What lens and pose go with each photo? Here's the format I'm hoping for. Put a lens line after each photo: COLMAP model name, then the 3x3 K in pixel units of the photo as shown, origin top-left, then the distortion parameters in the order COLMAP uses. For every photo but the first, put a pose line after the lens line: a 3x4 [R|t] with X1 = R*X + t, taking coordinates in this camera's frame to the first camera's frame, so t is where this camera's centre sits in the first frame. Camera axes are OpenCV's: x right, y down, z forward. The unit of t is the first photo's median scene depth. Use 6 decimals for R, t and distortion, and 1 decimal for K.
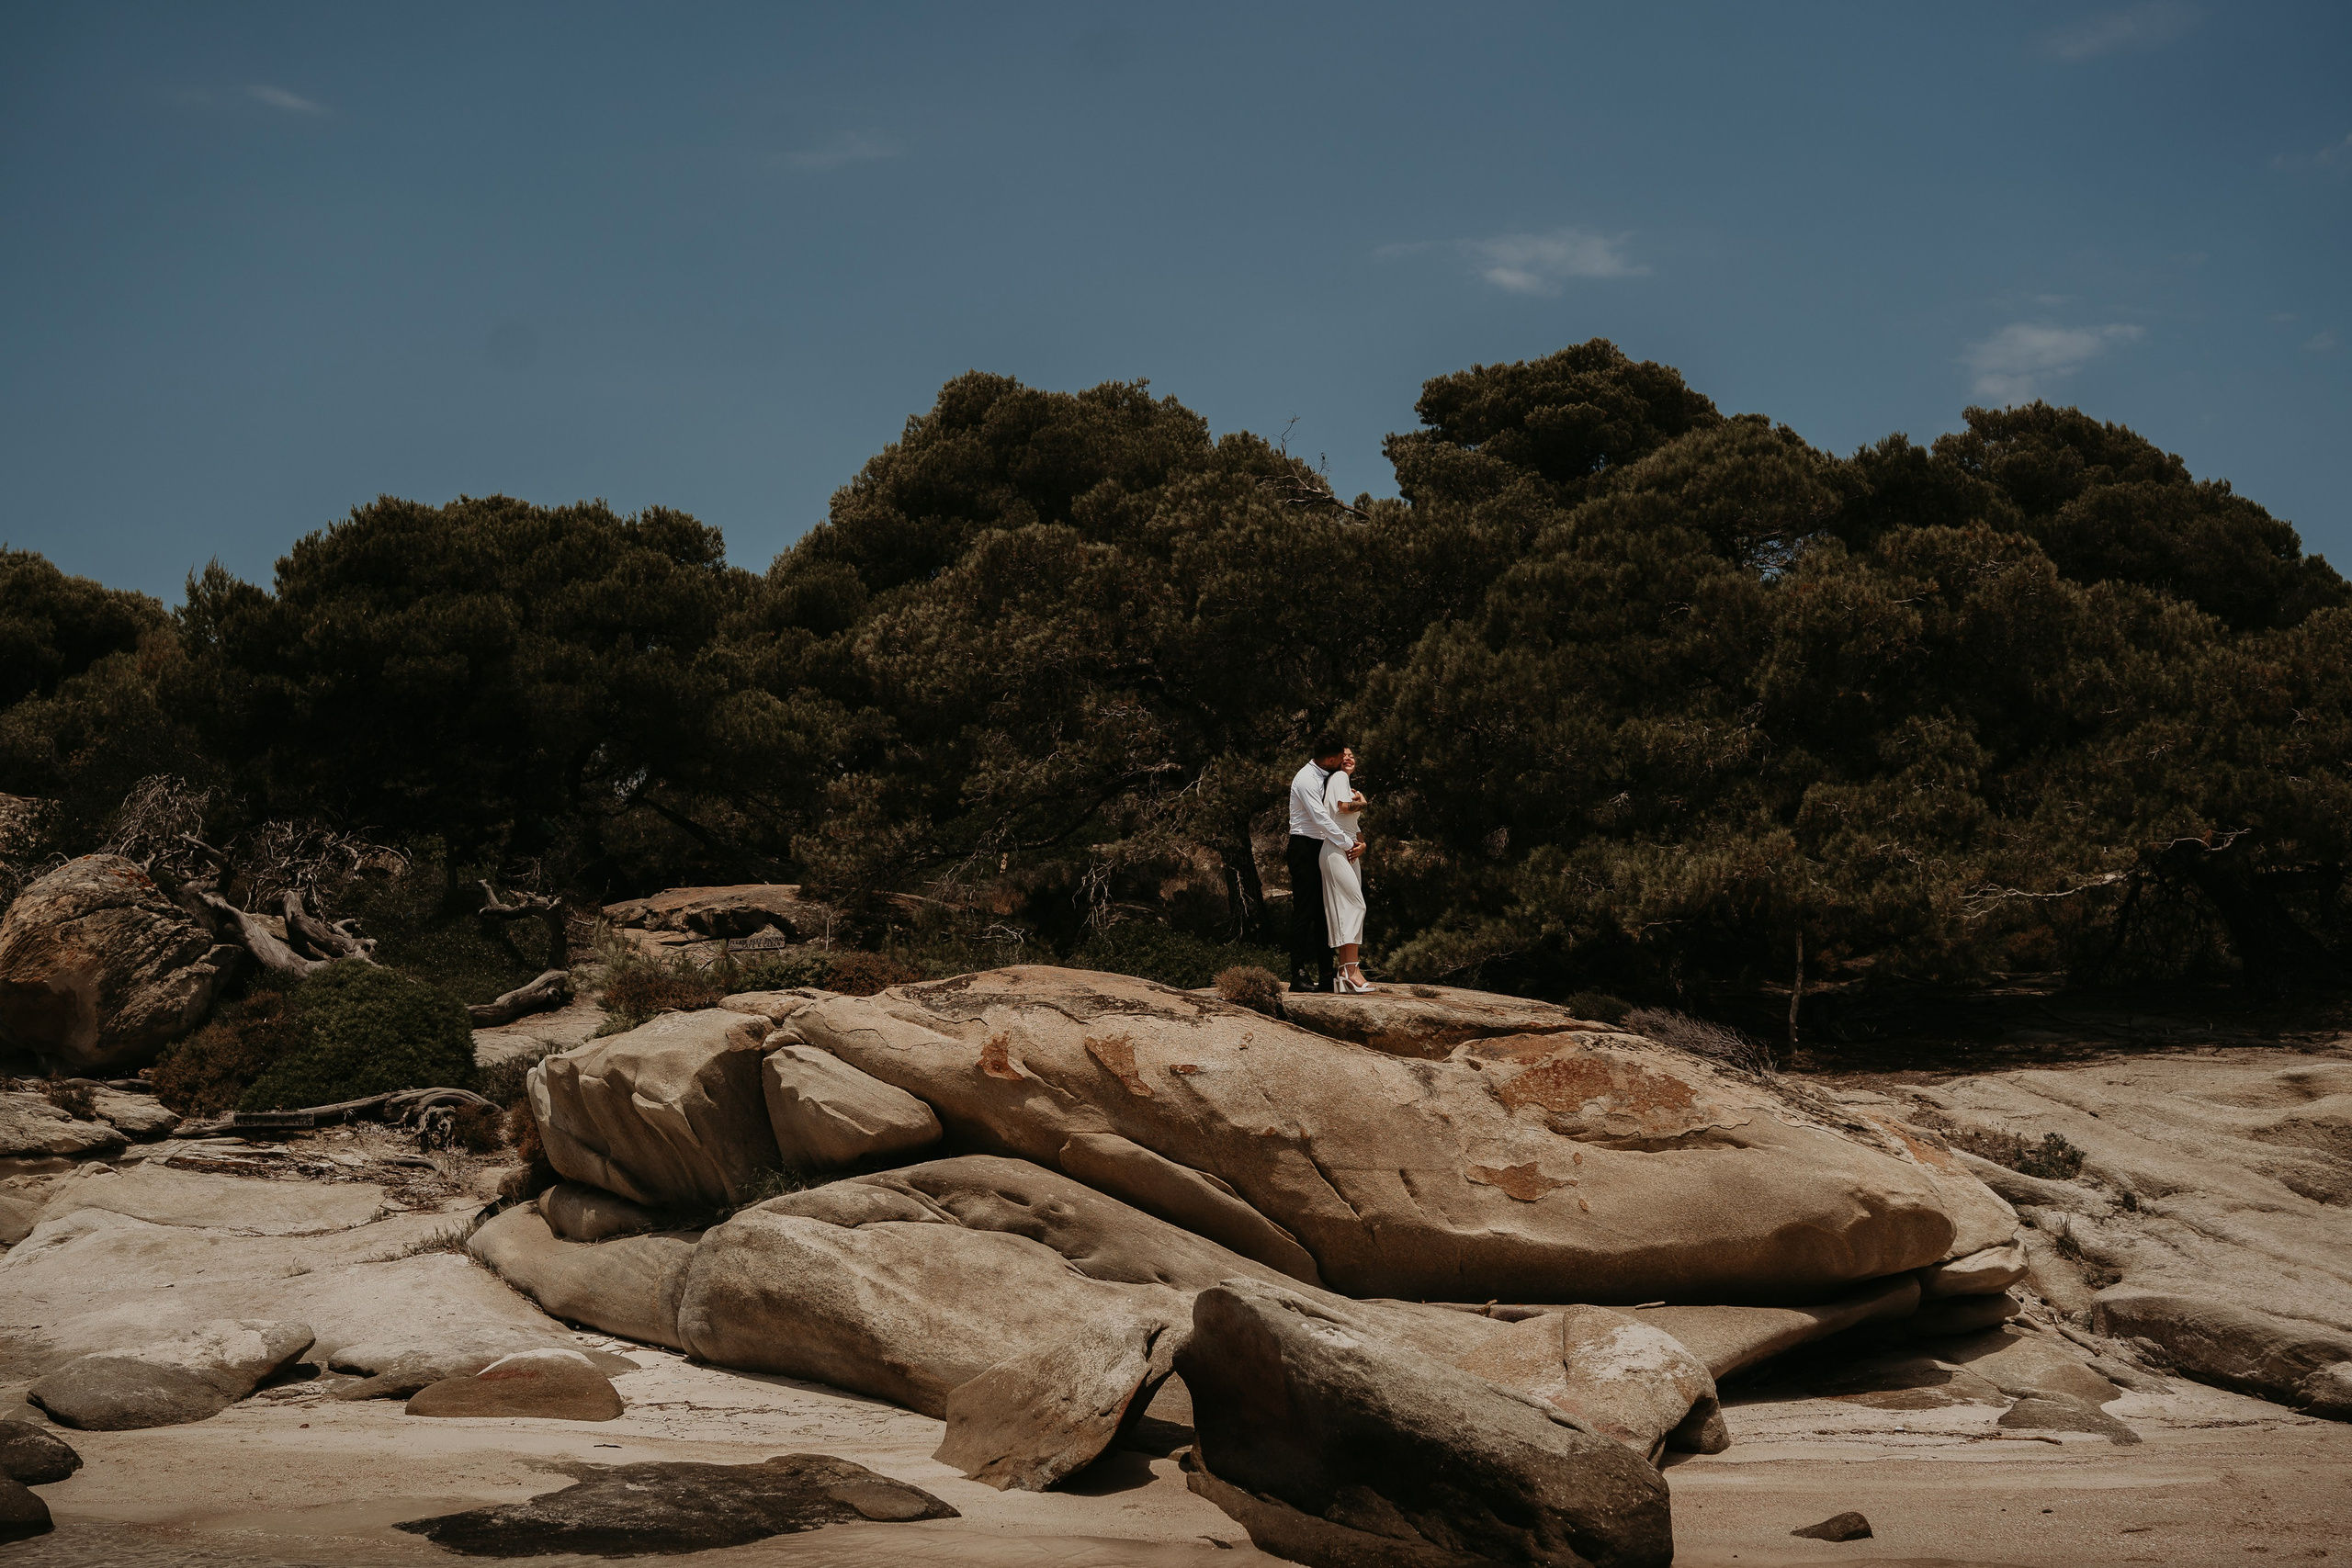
lens RADIAL K [[2330.9, 0, 1207.4], [0, 2330.9, 778.7], [0, 0, 1]] dist [-0.202448, 0.231123]
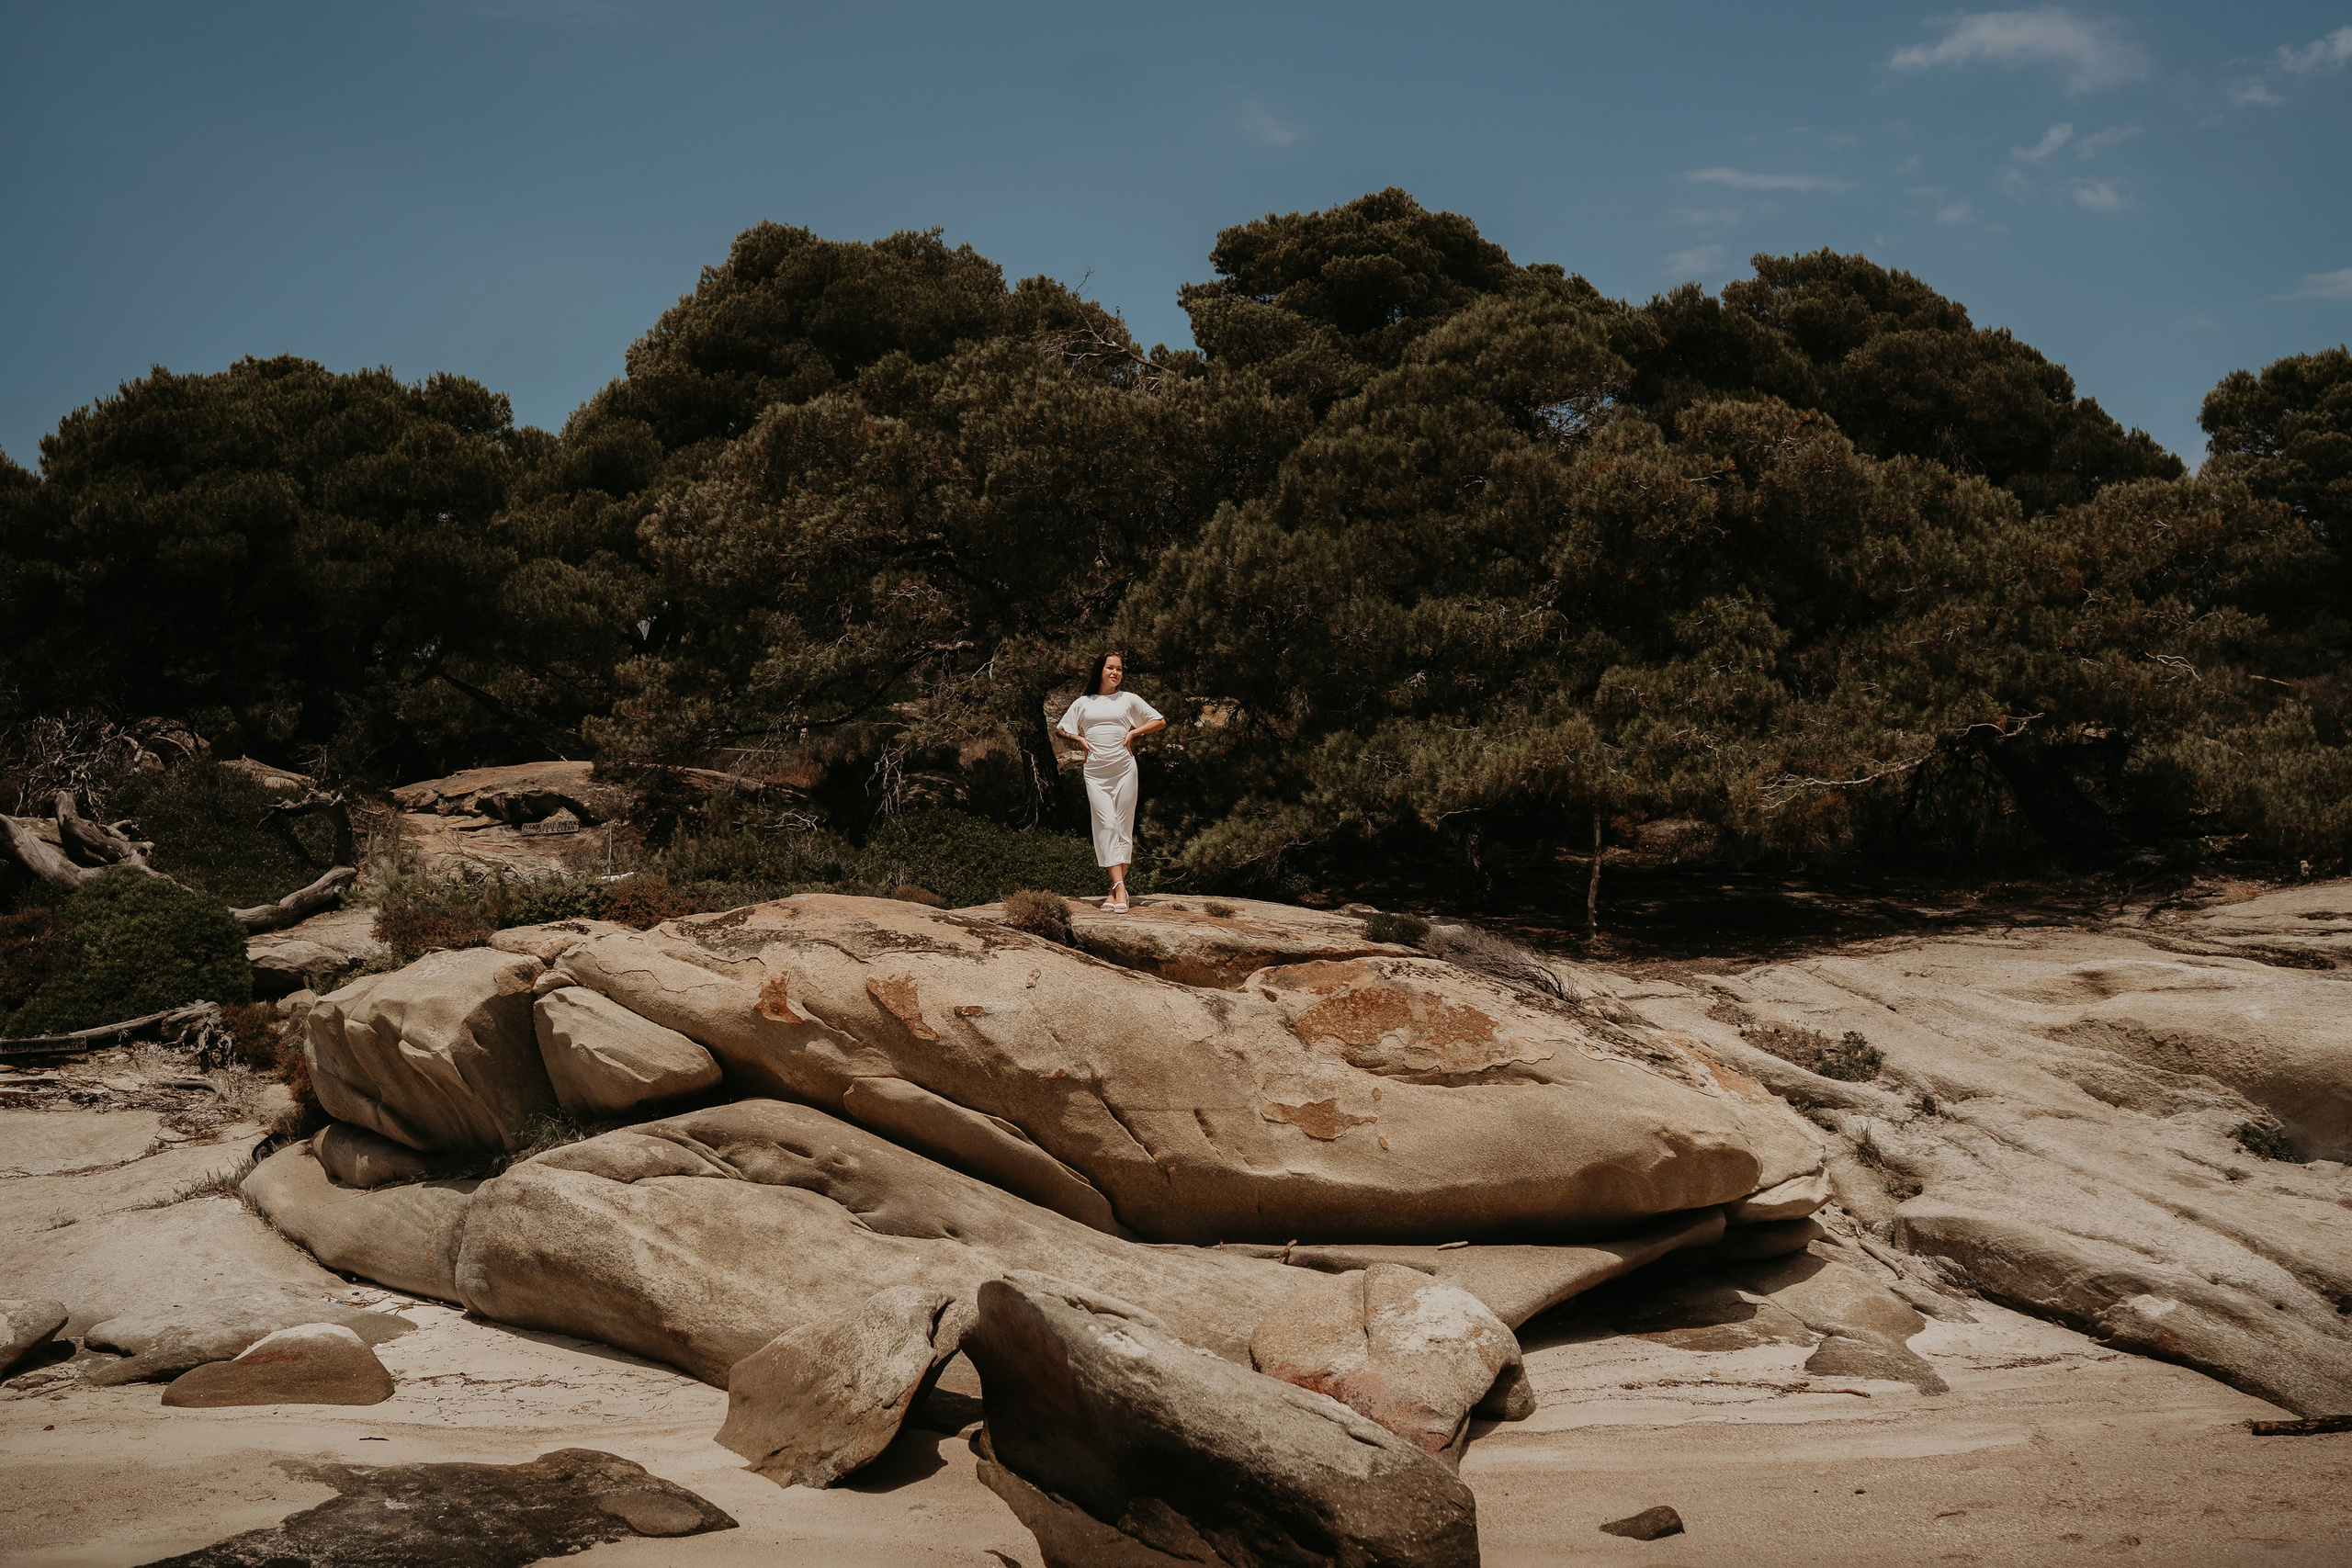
lens RADIAL K [[2269.2, 0, 1193.3], [0, 2269.2, 783.7], [0, 0, 1]] dist [-0.206363, 0.228211]
pose [[0.996821, -0.021160, 0.076811, 0.008647], [0.014964, 0.996653, 0.080361, -0.029258], [-0.078254, -0.078957, 0.993802, 0.046514]]
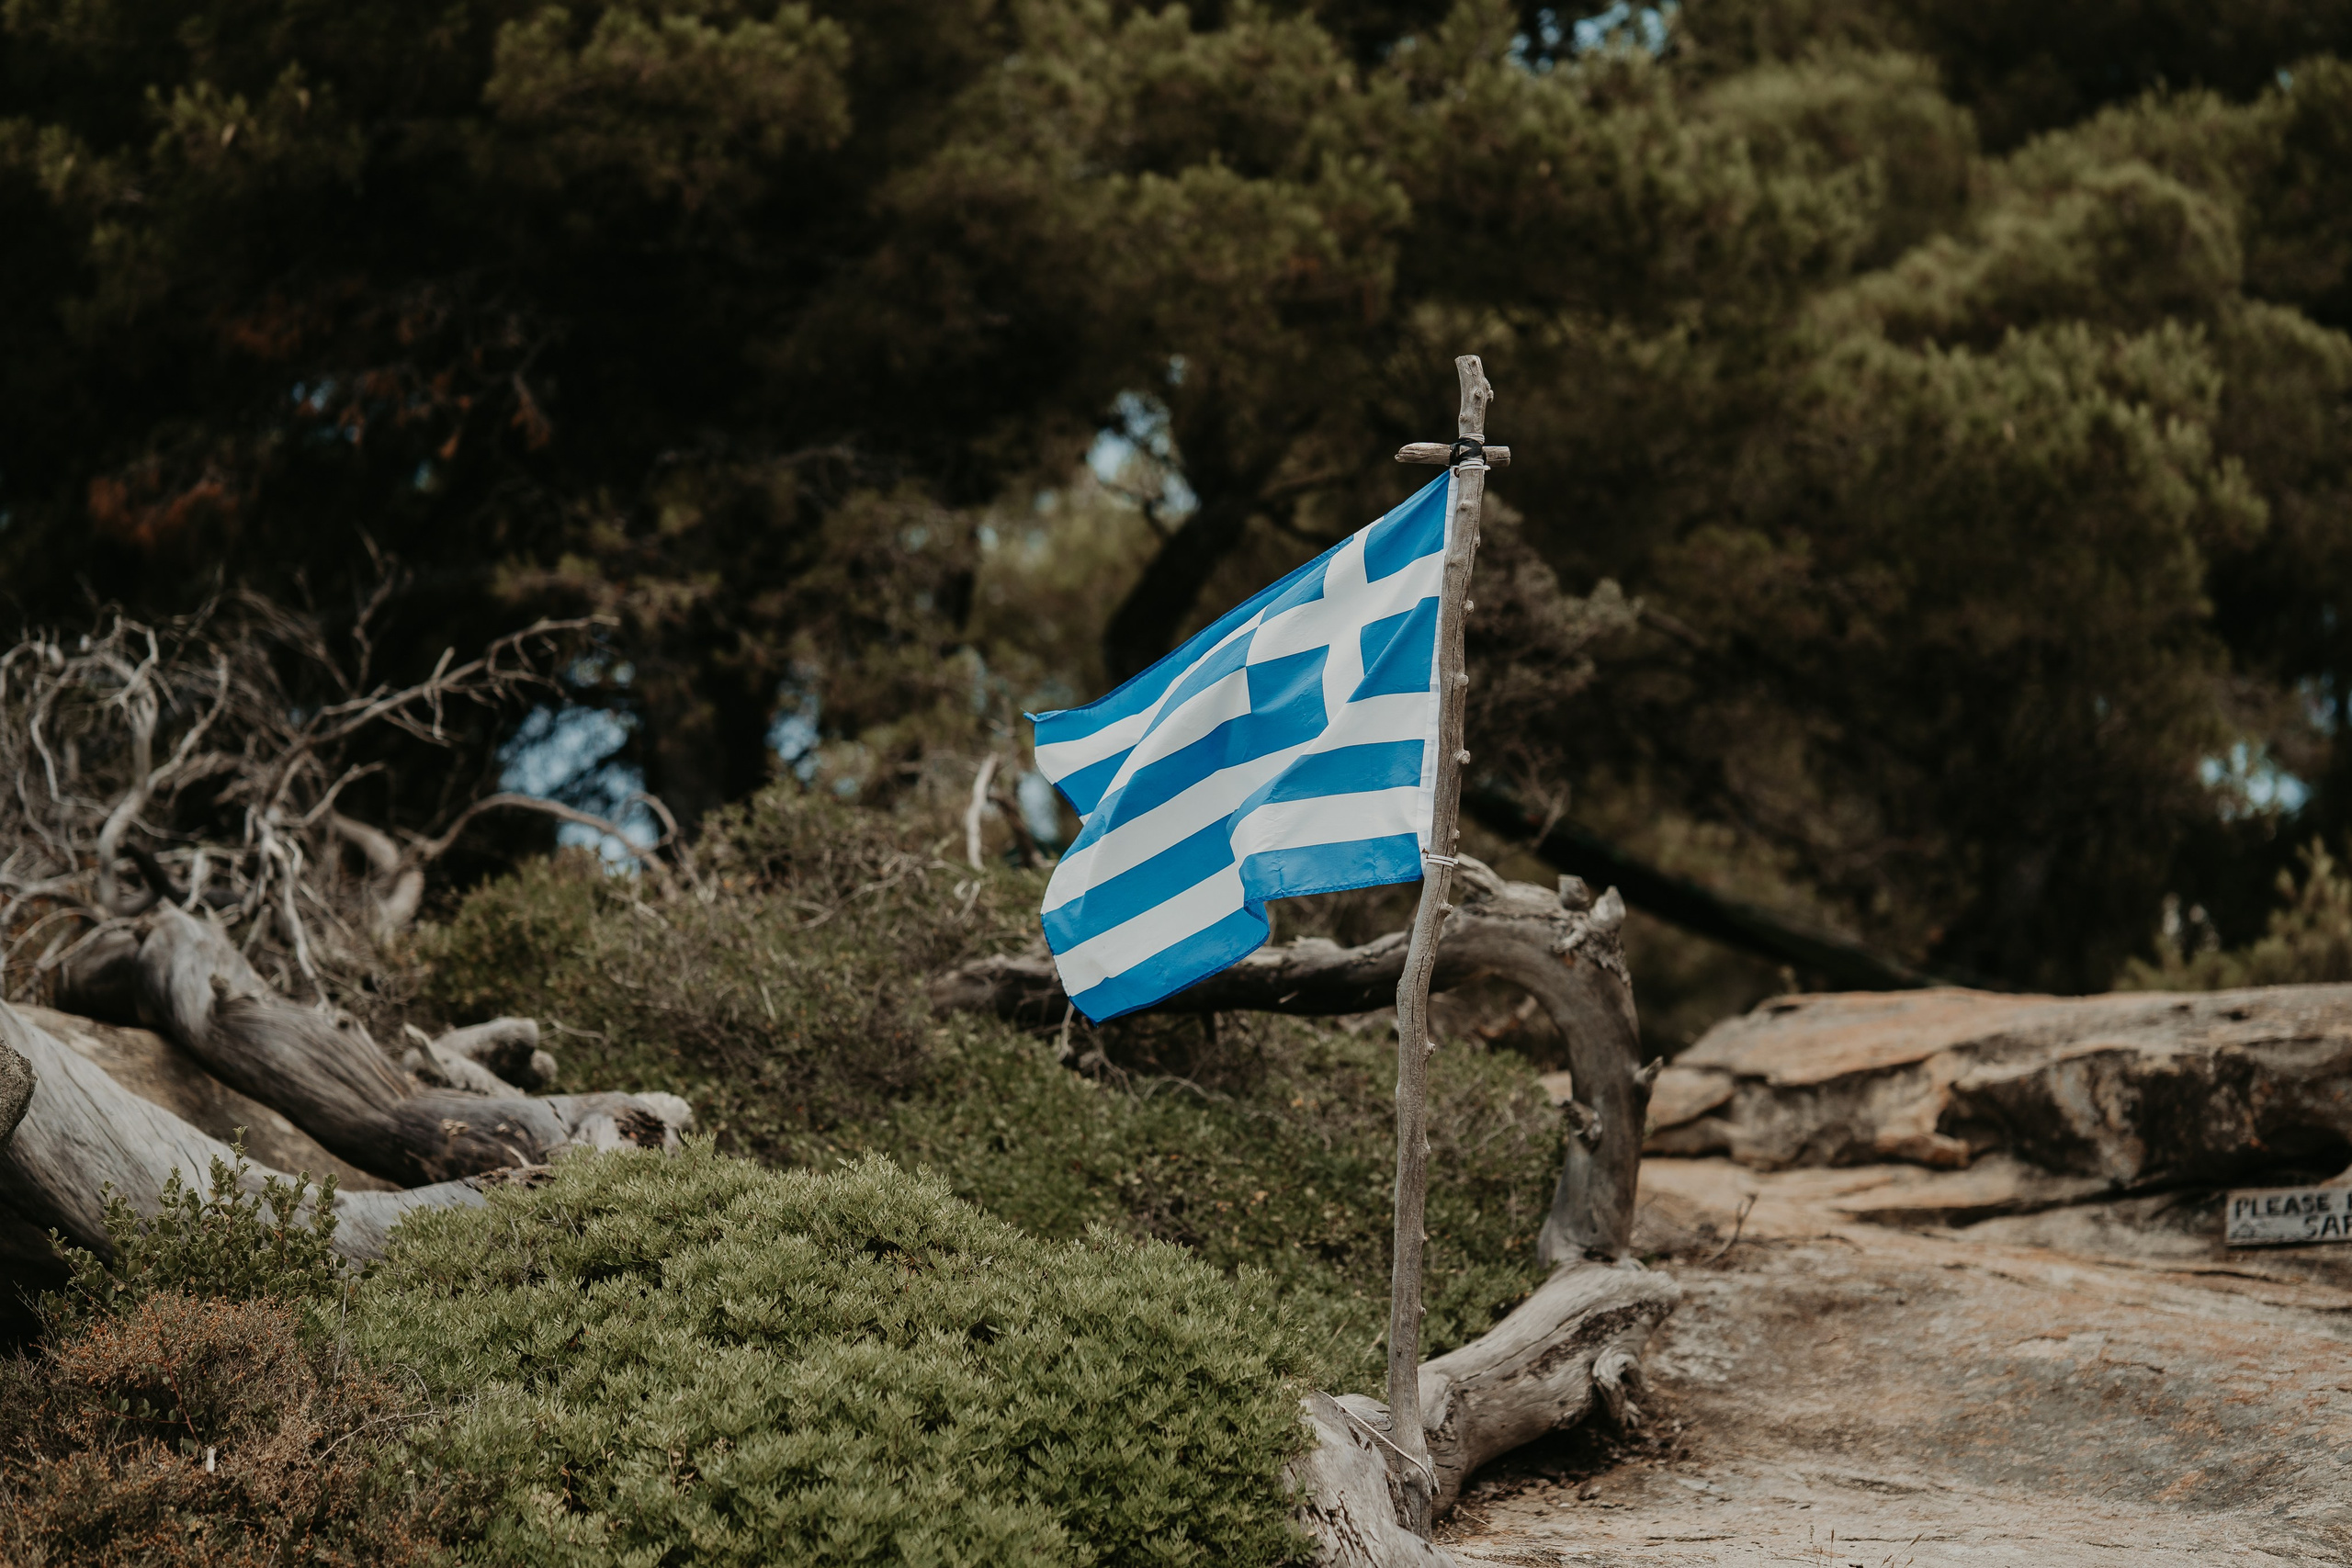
lens RADIAL K [[5984.9, 0, 1175.8], [0, 5984.9, 784.8], [0, 0, 1]] dist [0.680452, 0.314962]
pose [[0.986947, -0.009182, -0.160784, -0.309619], [0.000517, 0.998549, -0.053851, 0.091556], [0.161045, 0.053065, 0.985519, 0.646081]]
